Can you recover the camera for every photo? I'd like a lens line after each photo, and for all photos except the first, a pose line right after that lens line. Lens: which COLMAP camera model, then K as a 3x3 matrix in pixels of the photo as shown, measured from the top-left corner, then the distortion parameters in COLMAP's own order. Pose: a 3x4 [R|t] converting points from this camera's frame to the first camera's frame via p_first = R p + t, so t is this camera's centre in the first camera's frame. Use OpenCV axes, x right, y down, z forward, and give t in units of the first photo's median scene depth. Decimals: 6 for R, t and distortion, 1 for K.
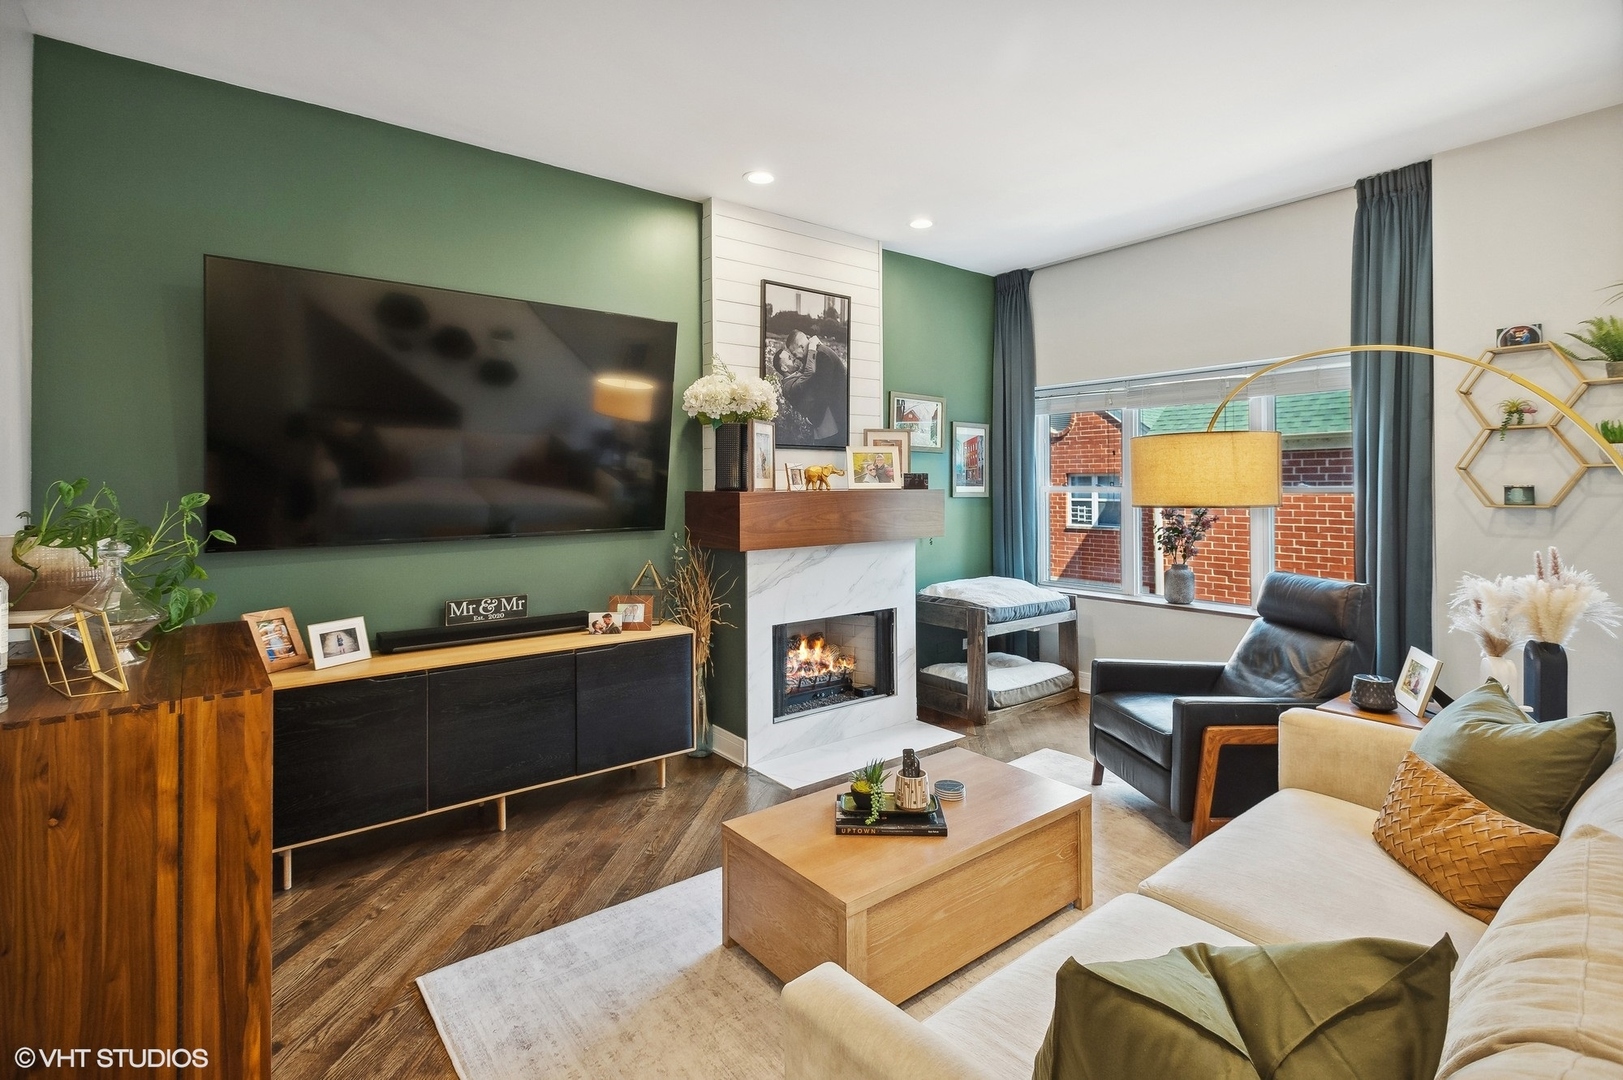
lens RADIAL K [[764.8, 0, 796.1], [0, 764.8, 480.0], [0, 0, 1]] dist [0.001004, 0.000031]
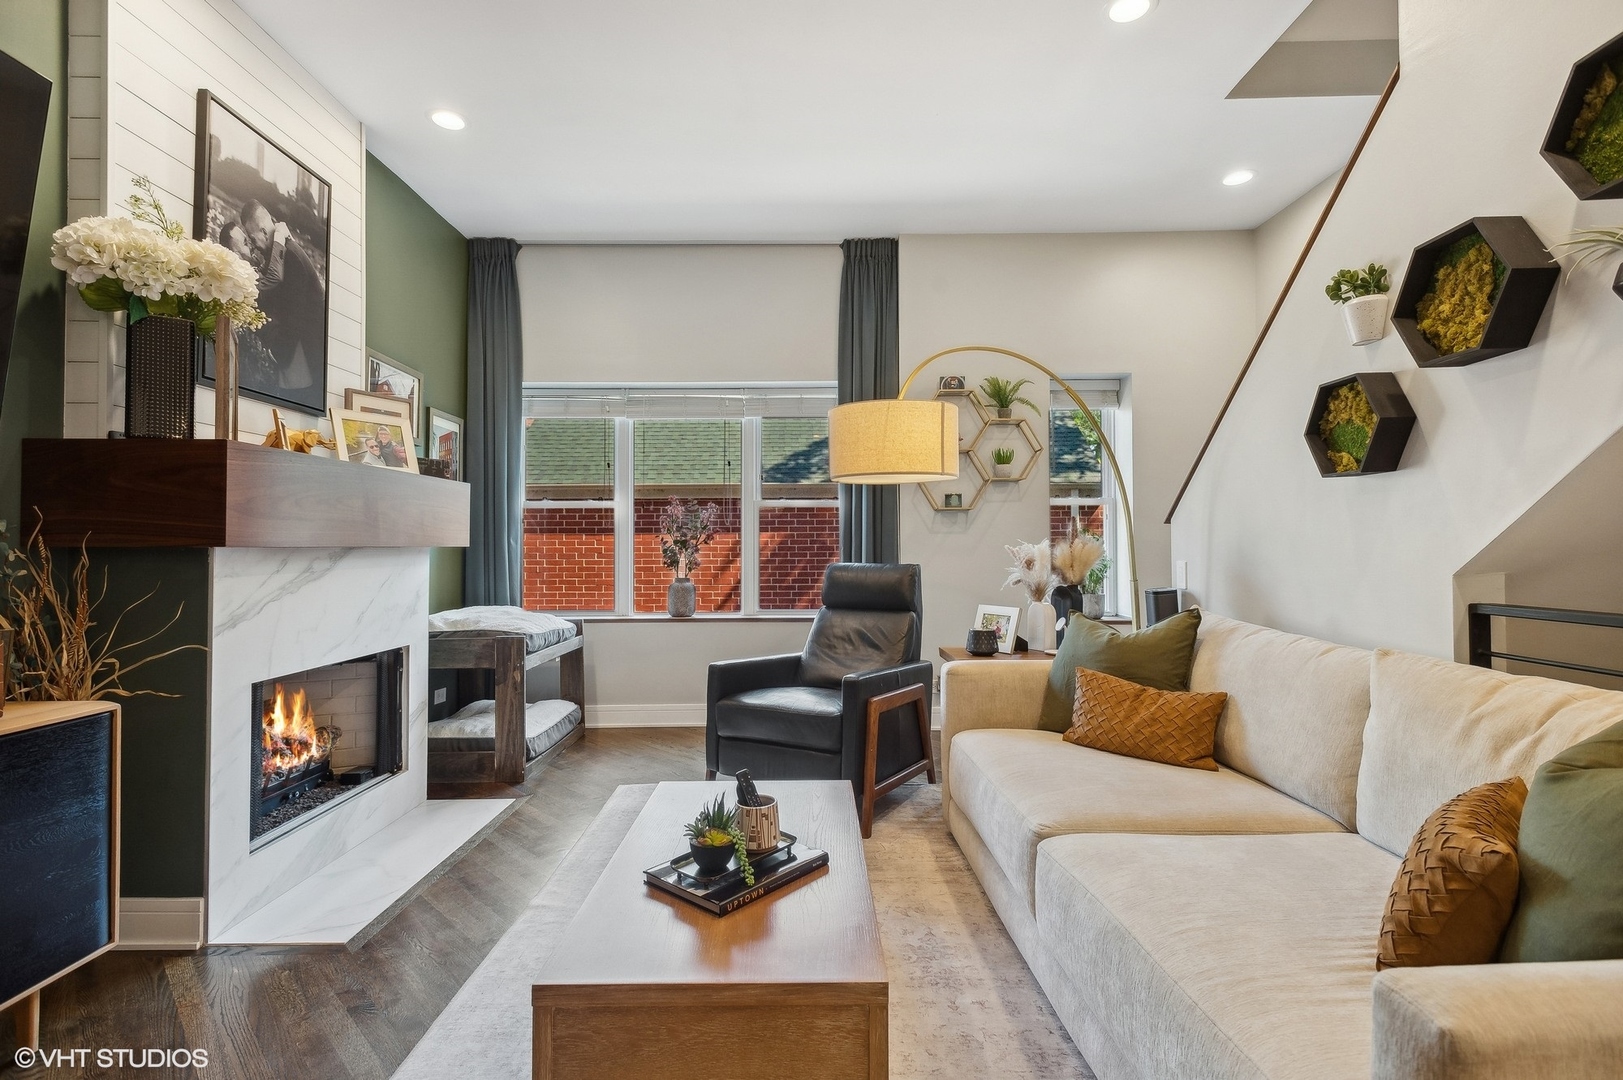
lens RADIAL K [[774.7, 0, 808.3], [0, 774.7, 536.7], [0, 0, 1]] dist [0.017227, -0.008501]
pose [[0.608620, 0.014162, 0.793335, -0.218604], [-0.003955, 0.999882, -0.014815, 0.077104], [-0.793452, 0.005879, 0.608605, 0.275056]]
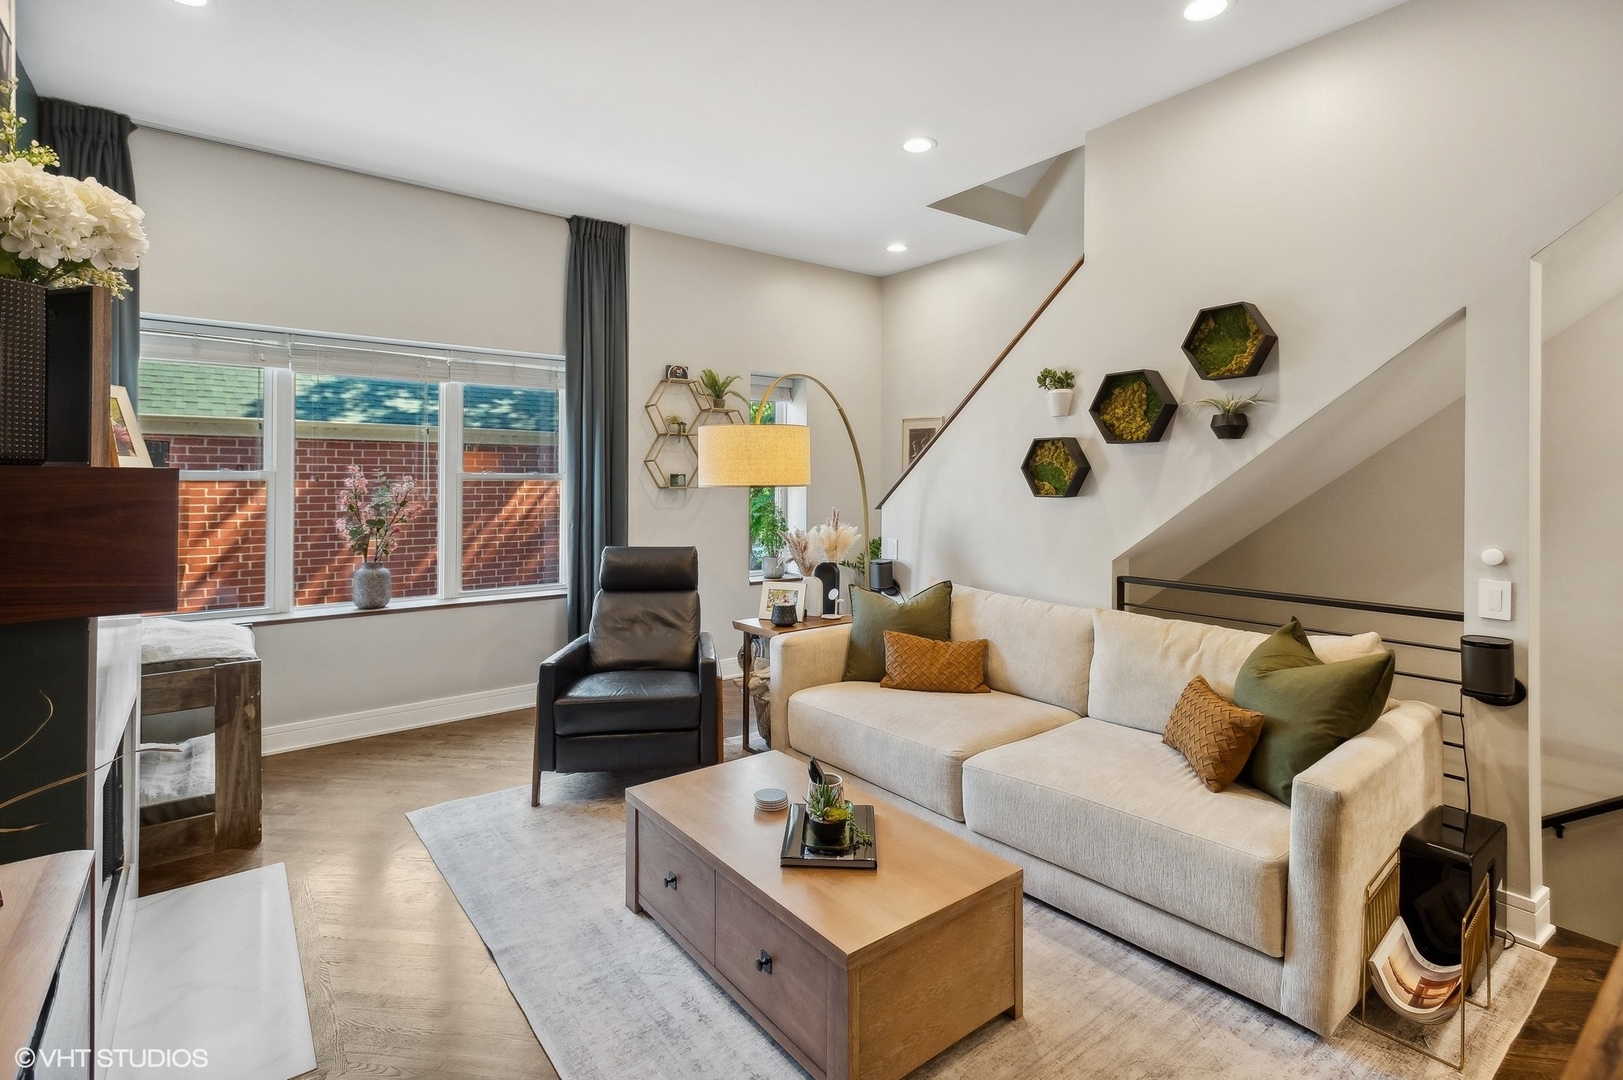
lens RADIAL K [[774.0, 0, 825.2], [0, 774.0, 482.1], [0, 0, 1]] dist [0.001895, 0.000439]
pose [[-0.013132, 0.002292, 0.999911, -0.409849], [-0.009316, 0.999954, -0.002414, 0.018336], [-0.999870, -0.009347, -0.013110, 0.544598]]
